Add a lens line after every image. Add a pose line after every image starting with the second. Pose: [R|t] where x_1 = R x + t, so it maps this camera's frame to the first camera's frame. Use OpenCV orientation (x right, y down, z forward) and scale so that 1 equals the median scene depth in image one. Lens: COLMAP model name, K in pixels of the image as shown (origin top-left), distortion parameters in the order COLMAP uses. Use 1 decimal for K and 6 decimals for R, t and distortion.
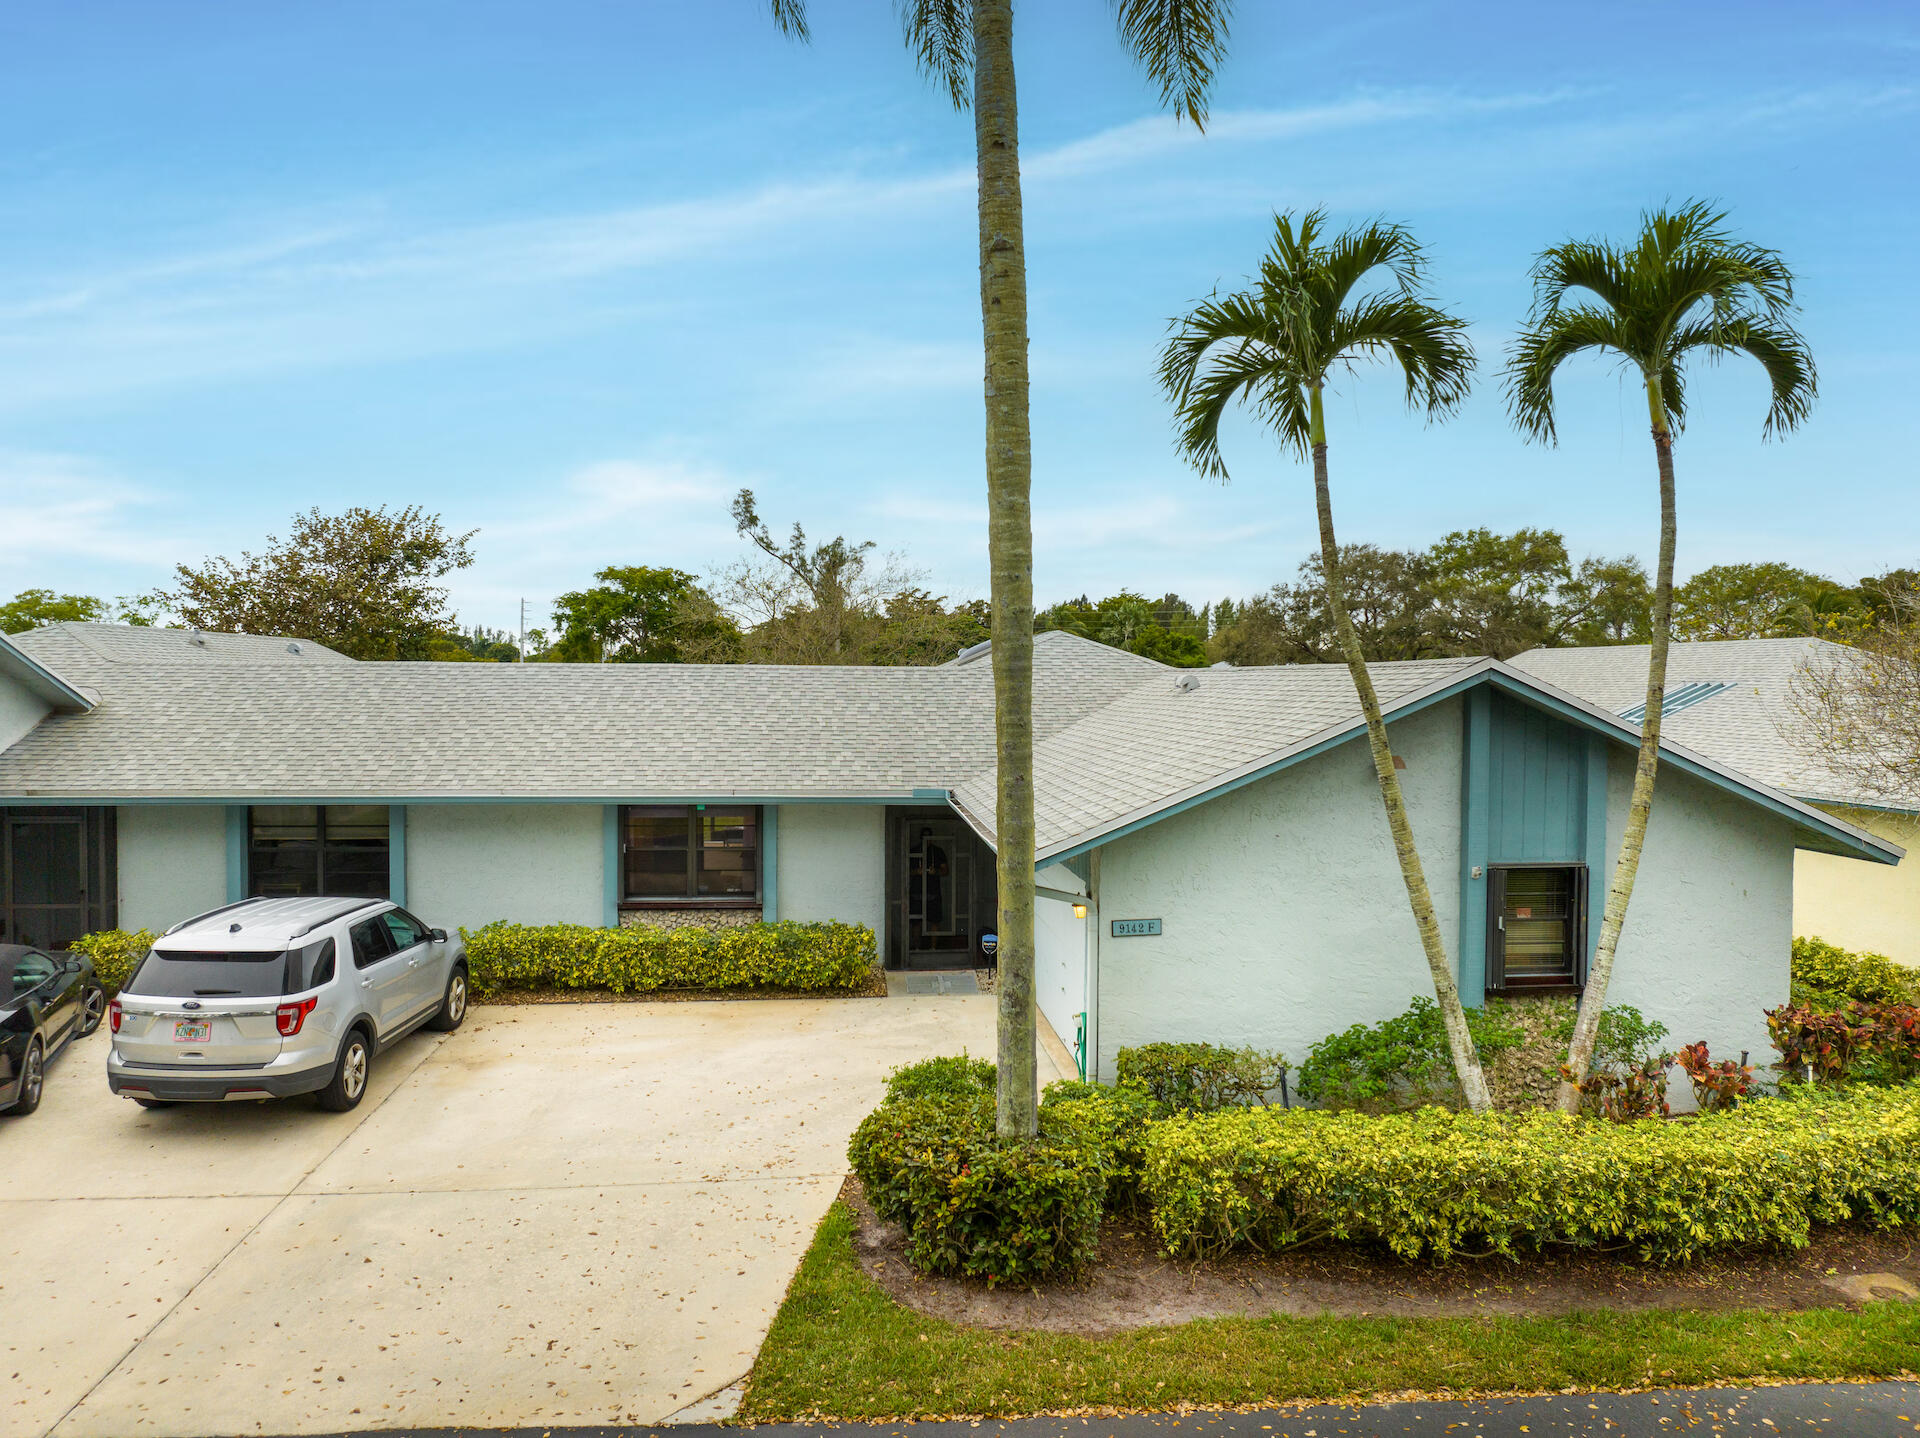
lens RADIAL K [[1353.7, 0, 962.7], [0, 1353.7, 705.4], [0, 0, 1]] dist [-0.037127, 0.008456]
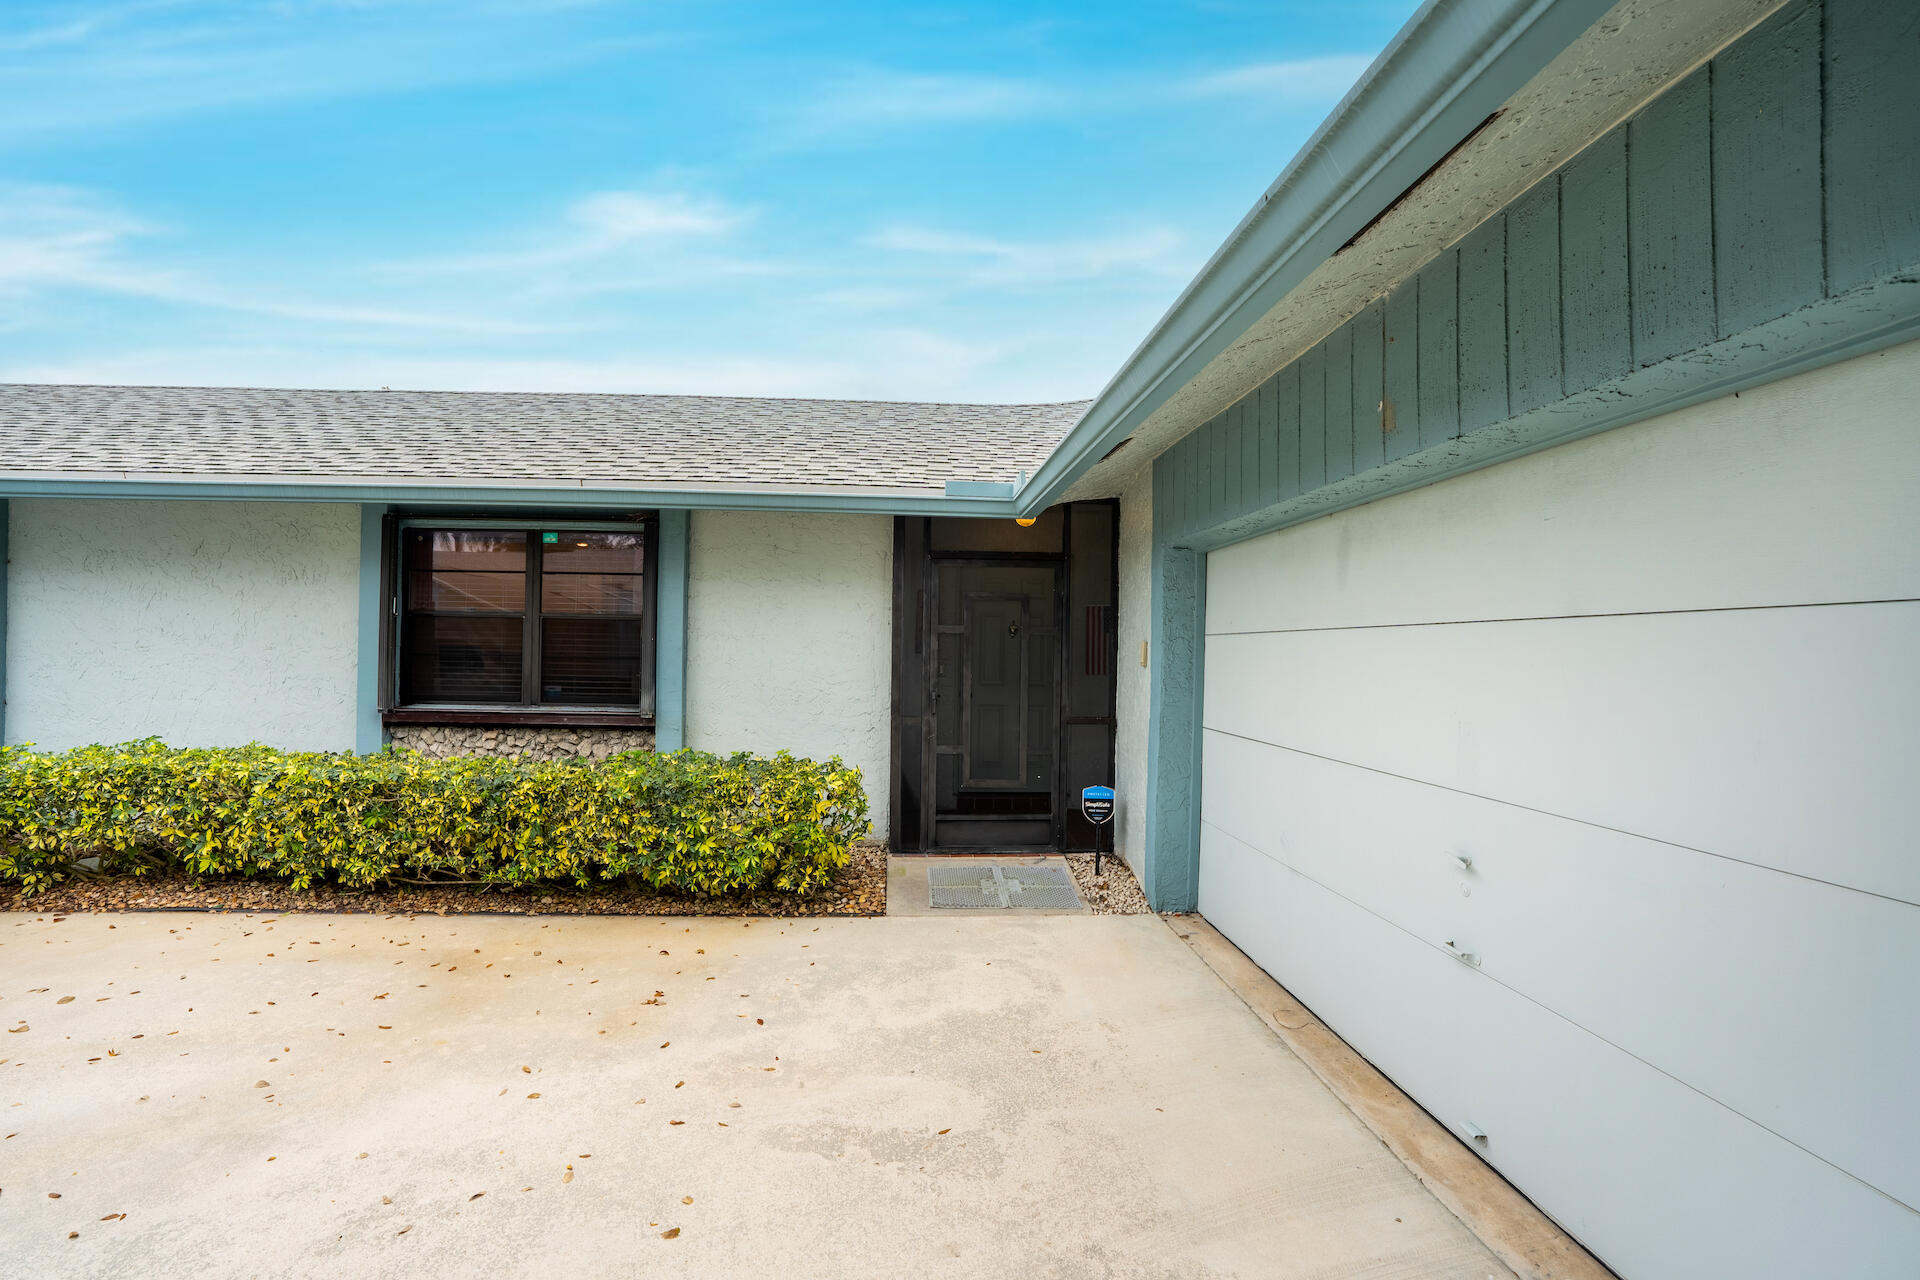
lens RADIAL K [[886.6, 0, 949.3], [0, 886.6, 638.8], [0, 0, 1]] dist [-0.080439, 0.037150]
pose [[0.999167, 0.009970, -0.039565, -0.023429], [-0.010981, 0.999616, -0.025426, 0.131172], [0.039296, 0.025839, 0.998893, 0.708787]]
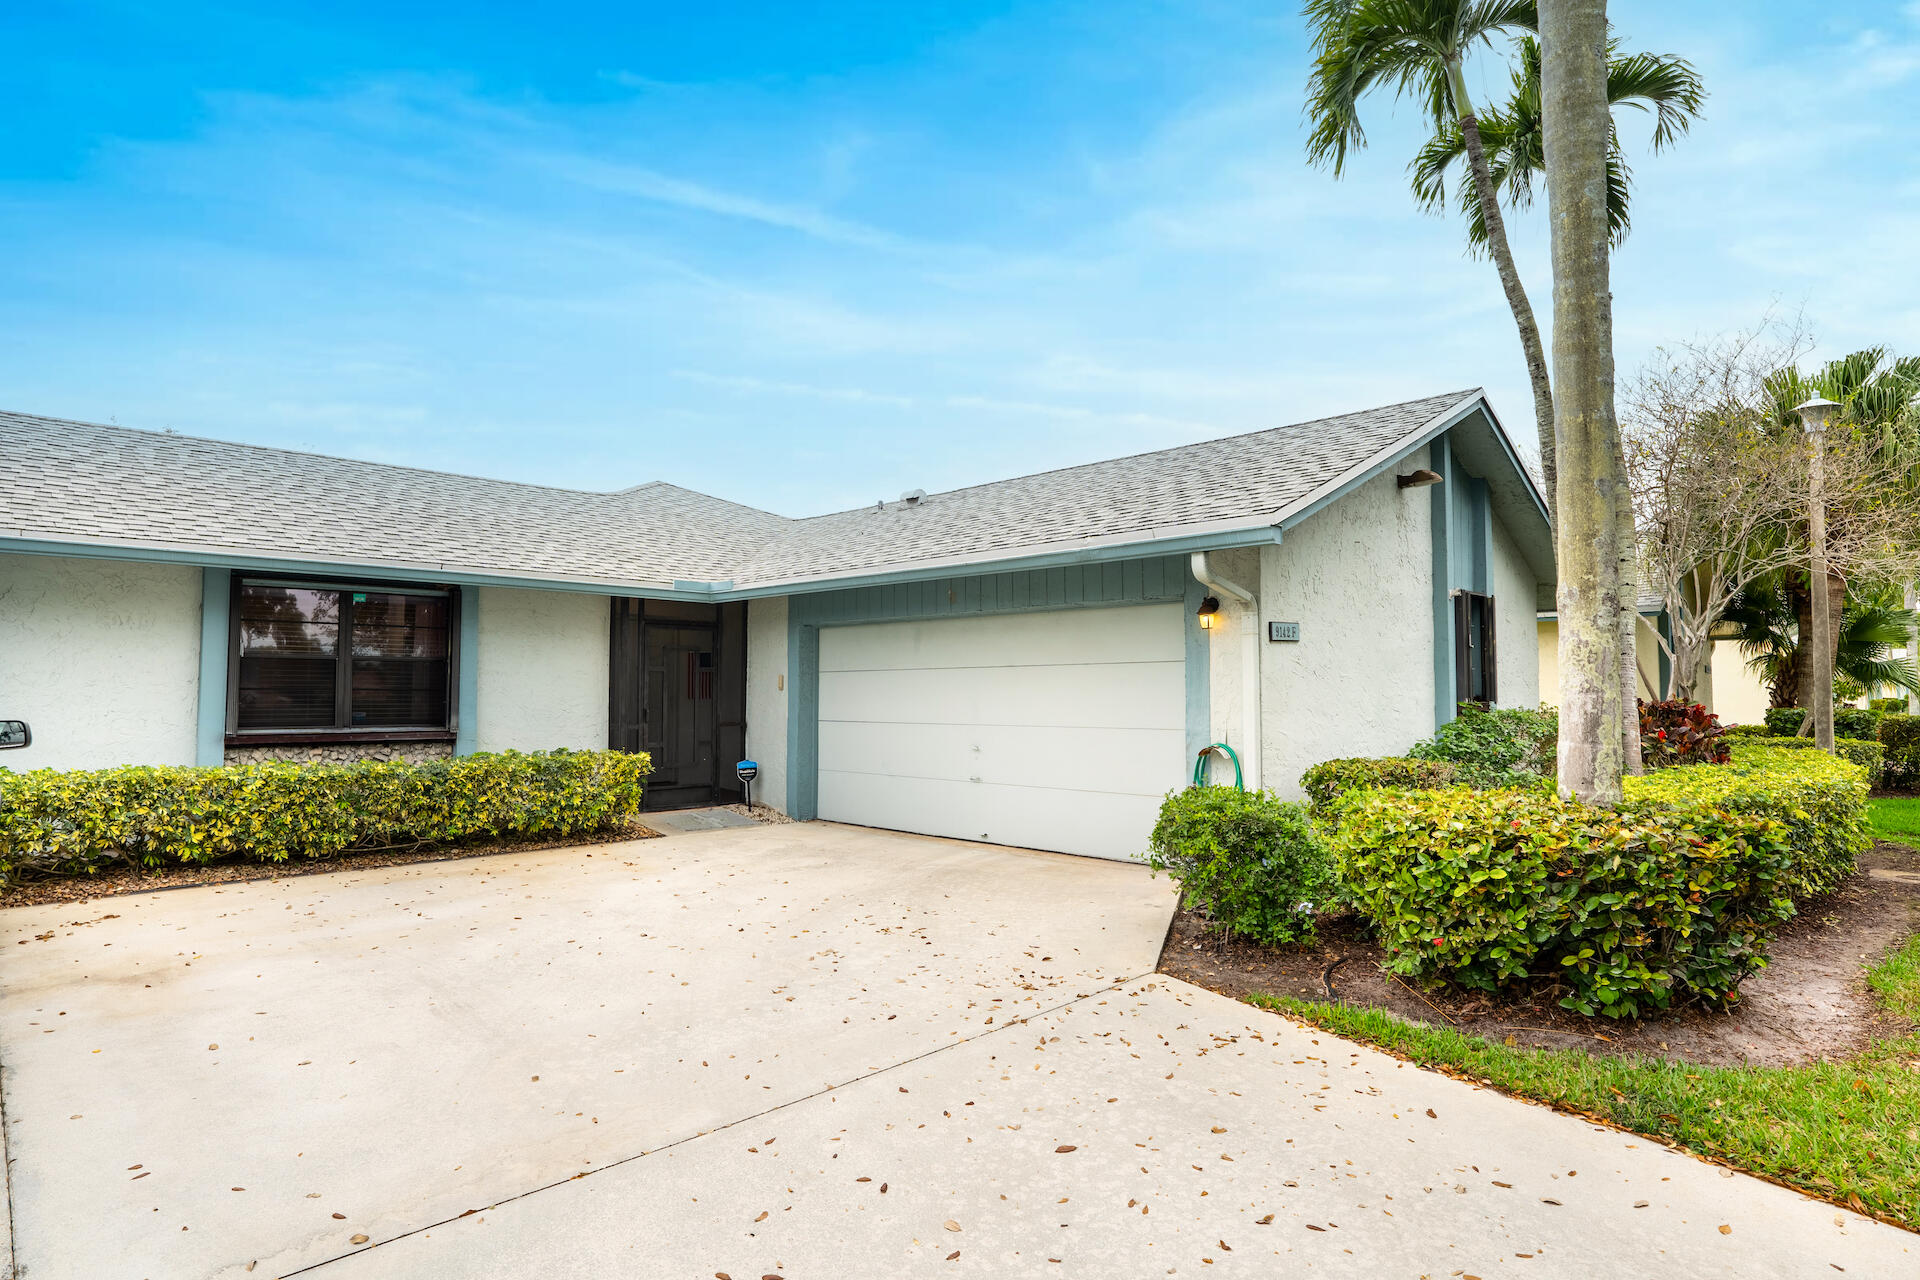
lens RADIAL K [[1036.5, 0, 936.7], [0, 1036.5, 646.3], [0, 0, 1]] dist [-0.039342, 0.000278]
pose [[0.784703, 0.022465, 0.619465, -0.306221], [0.012760, 0.998546, -0.052376, 0.140924], [-0.619741, 0.049004, 0.783275, 0.435518]]
